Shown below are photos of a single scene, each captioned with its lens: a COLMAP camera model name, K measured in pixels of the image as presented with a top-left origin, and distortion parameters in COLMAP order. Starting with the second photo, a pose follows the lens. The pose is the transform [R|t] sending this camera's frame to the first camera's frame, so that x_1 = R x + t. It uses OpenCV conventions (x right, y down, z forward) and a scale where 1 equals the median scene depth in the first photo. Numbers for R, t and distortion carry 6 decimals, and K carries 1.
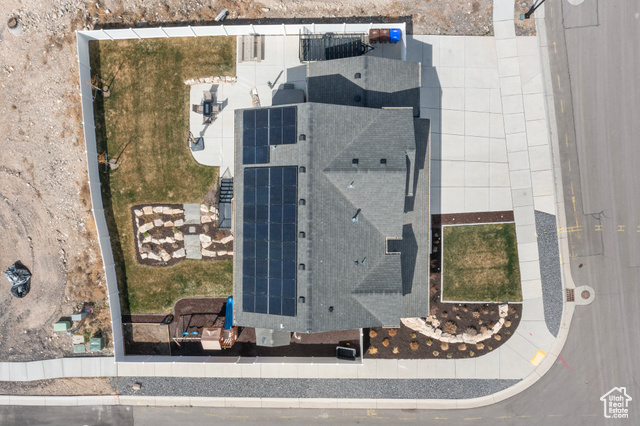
lens RADIAL K [[509.5, 0, 315.2], [0, 509.5, 213.8], [0, 0, 1]] dist [-0.020459, -0.001365]
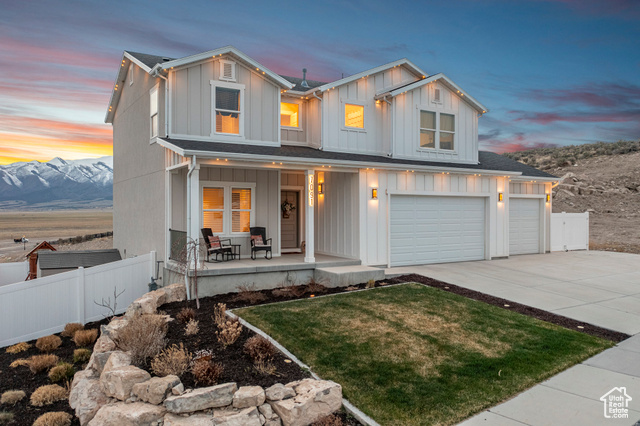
lens RADIAL K [[502.4, 0, 320.0], [0, 502.4, 213.0], [0, 0, 1]] dist [-0.023954, 0.000199]
pose [[0.529807, 0.001571, -0.848117, 0.527476], [-0.848109, -0.003758, -0.529809, 0.281236], [-0.004019, 0.999992, -0.000659, 0.928302]]
